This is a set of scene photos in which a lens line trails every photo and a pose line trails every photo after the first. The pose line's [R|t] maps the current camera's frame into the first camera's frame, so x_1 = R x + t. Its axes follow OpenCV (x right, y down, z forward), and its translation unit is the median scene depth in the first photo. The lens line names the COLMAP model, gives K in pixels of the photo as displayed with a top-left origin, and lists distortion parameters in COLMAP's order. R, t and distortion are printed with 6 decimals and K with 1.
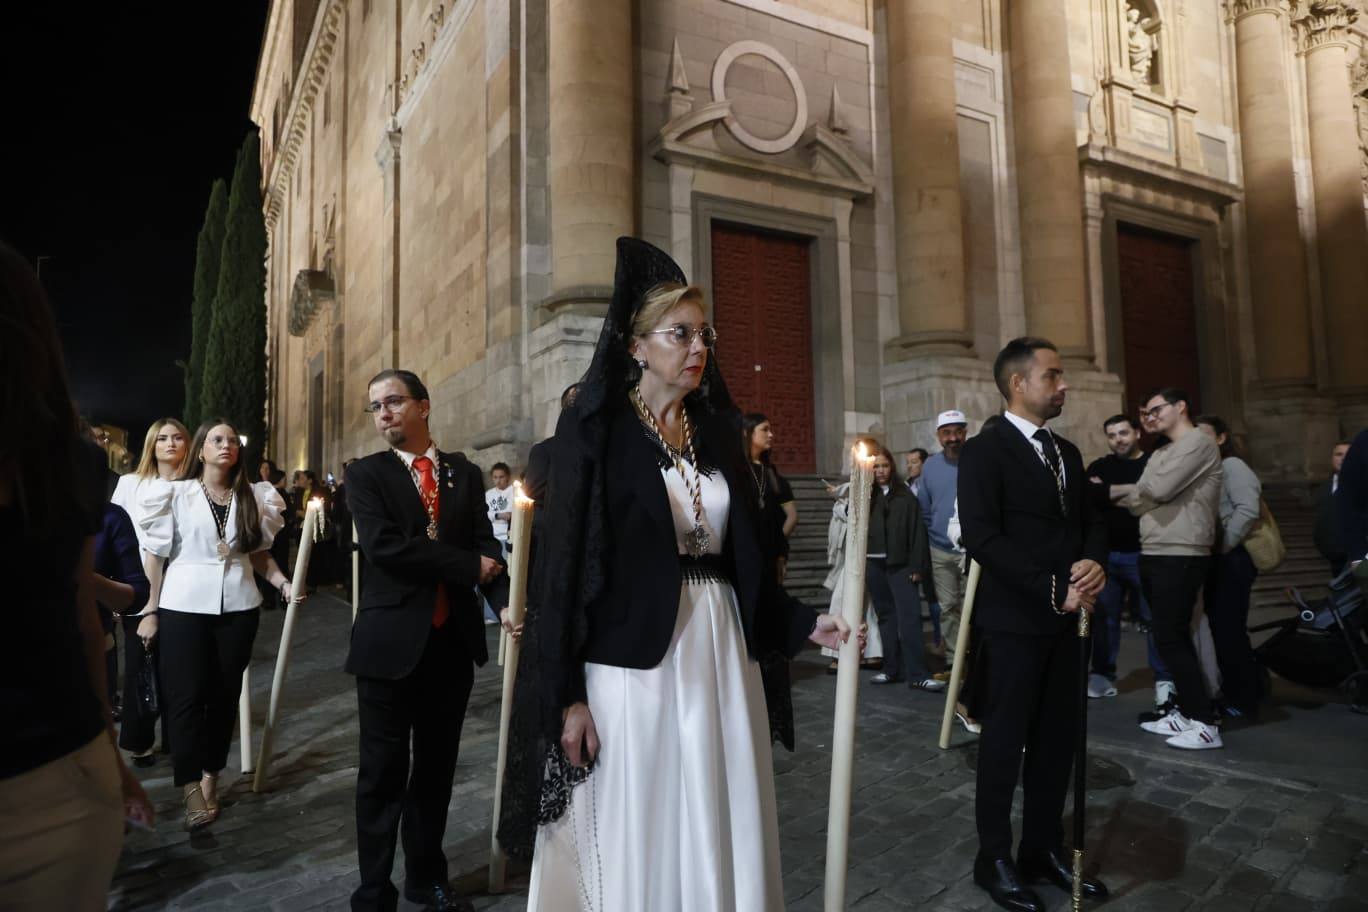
lens RADIAL K [[900.7, 0, 670.7], [0, 900.7, 458.5], [0, 0, 1]] dist [-0.009298, 0.005374]
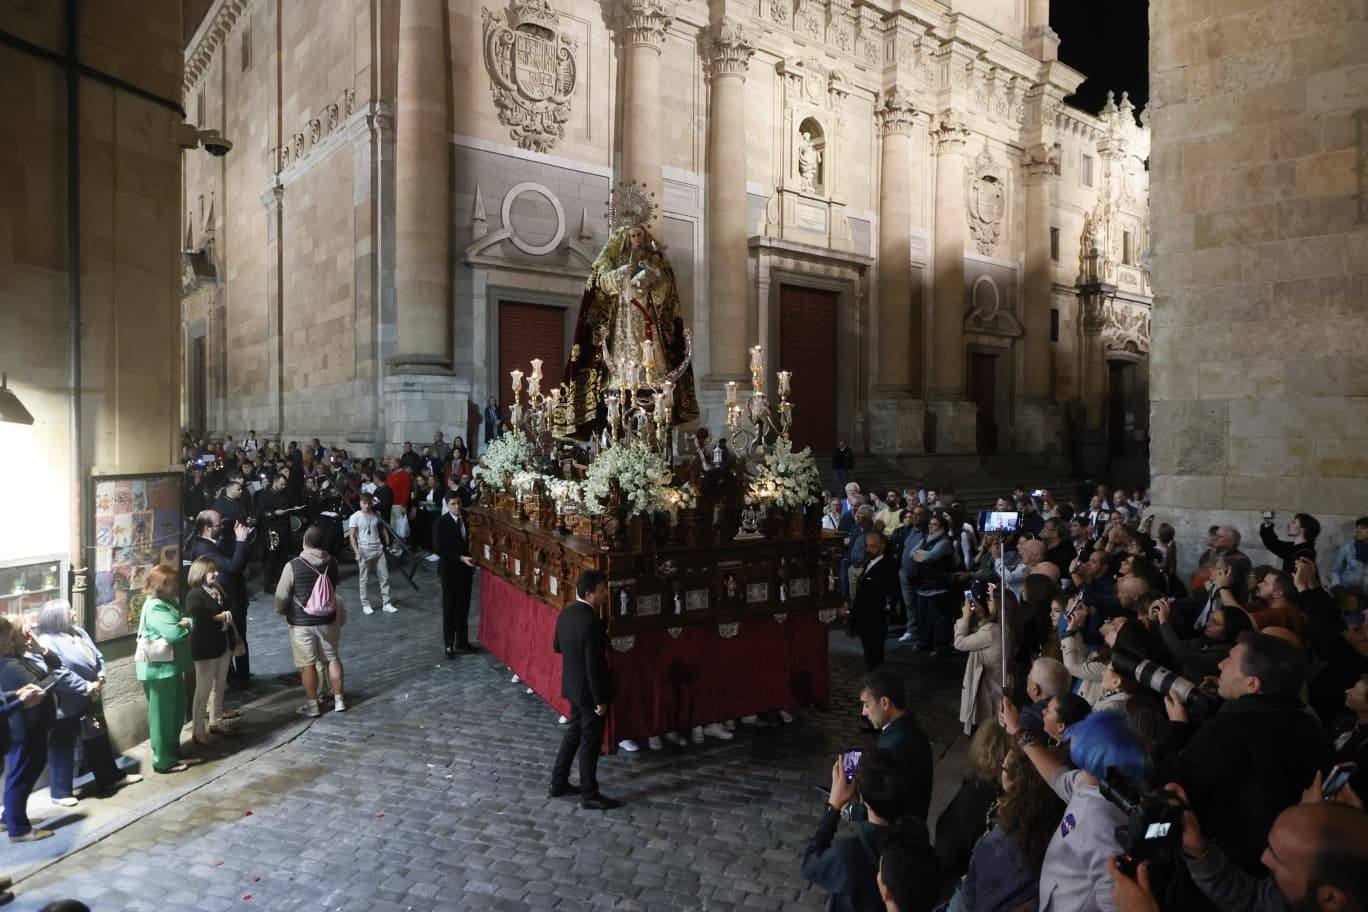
lens RADIAL K [[900.7, 0, 678.4], [0, 900.7, 456.4], [0, 0, 1]] dist [-0.009298, 0.005374]
pose [[0.984706, 0.017073, 0.173384, 0.070906], [-0.034190, 0.994773, 0.096219, -0.125149], [-0.170835, -0.100676, 0.980143, -0.550899]]
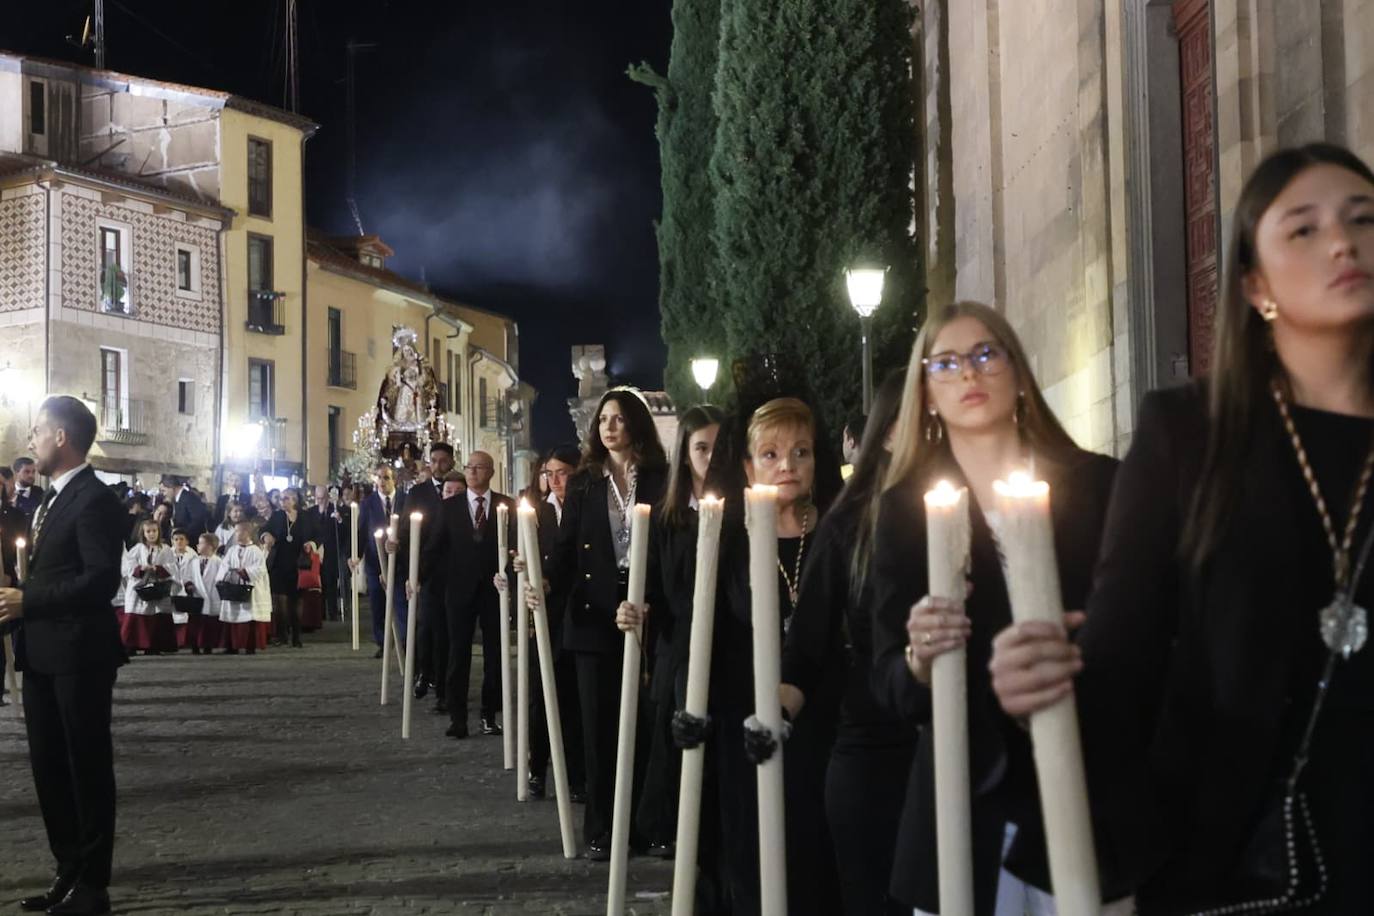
lens RADIAL K [[2470.6, 0, 648.9], [0, 2470.6, 449.7], [0, 0, 1]] dist [0.058351, 0.000000]
pose [[0.883263, -0.026367, -0.468136, -0.379222], [0.039187, 0.999076, 0.017664, 0.024193], [0.467237, -0.033946, 0.883480, 0.627951]]
